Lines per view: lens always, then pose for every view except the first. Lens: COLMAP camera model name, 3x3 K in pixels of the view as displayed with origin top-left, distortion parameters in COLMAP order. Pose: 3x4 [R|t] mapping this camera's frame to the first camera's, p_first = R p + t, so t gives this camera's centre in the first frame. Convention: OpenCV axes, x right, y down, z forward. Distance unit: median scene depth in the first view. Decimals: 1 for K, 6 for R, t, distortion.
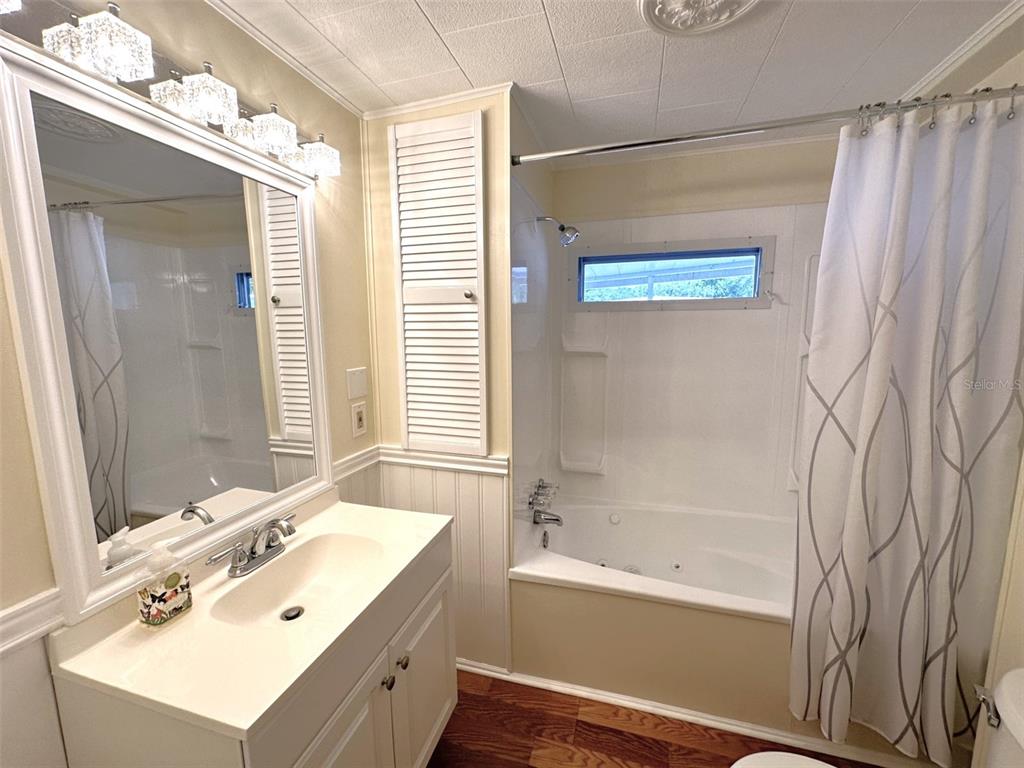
lens RADIAL K [[410.1, 0, 511.6], [0, 410.1, 387.0], [0, 0, 1]] dist [0.000563, 0.001003]
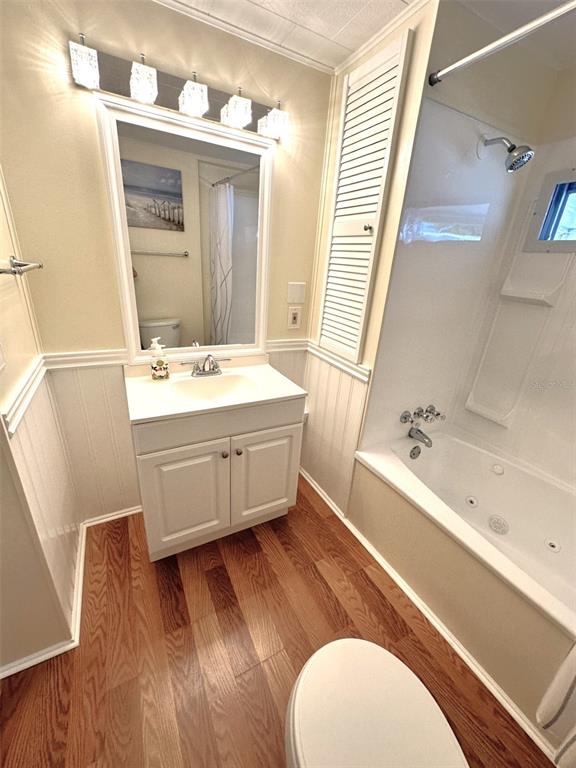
lens RADIAL K [[307.6, 0, 288.6], [0, 307.6, 383.5], [0, 0, 1]] dist [0.000563, 0.001003]
pose [[0.703717, 0.315809, -0.636433, 0.433930], [-0.172250, 0.944890, 0.278410, -0.005727], [0.689284, -0.086296, 0.719333, 0.153935]]
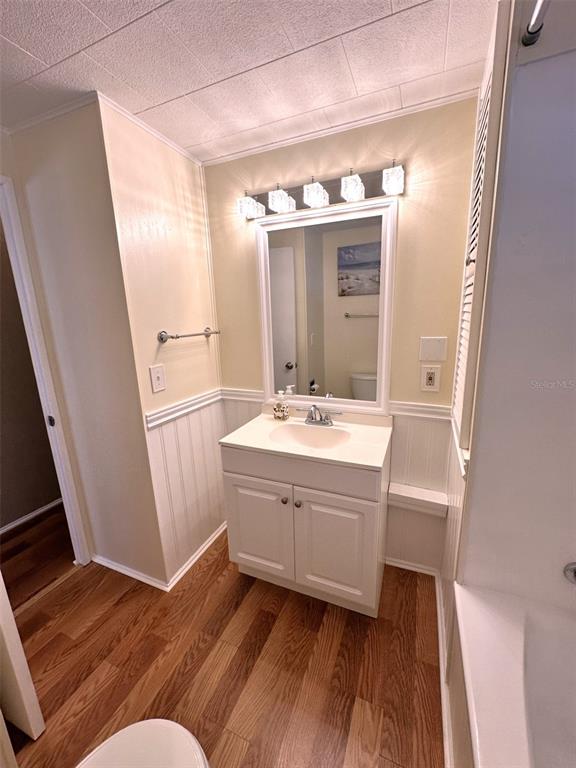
lens RADIAL K [[307.6, 0, 290.0], [0, 307.6, 385.4], [0, 0, 1]] dist [0.000563, 0.001003]
pose [[-0.102311, 0.233569, -0.966943, 0.605354], [-0.109279, 0.963521, 0.244305, -0.085906], [0.988732, 0.130661, -0.073055, 0.682171]]
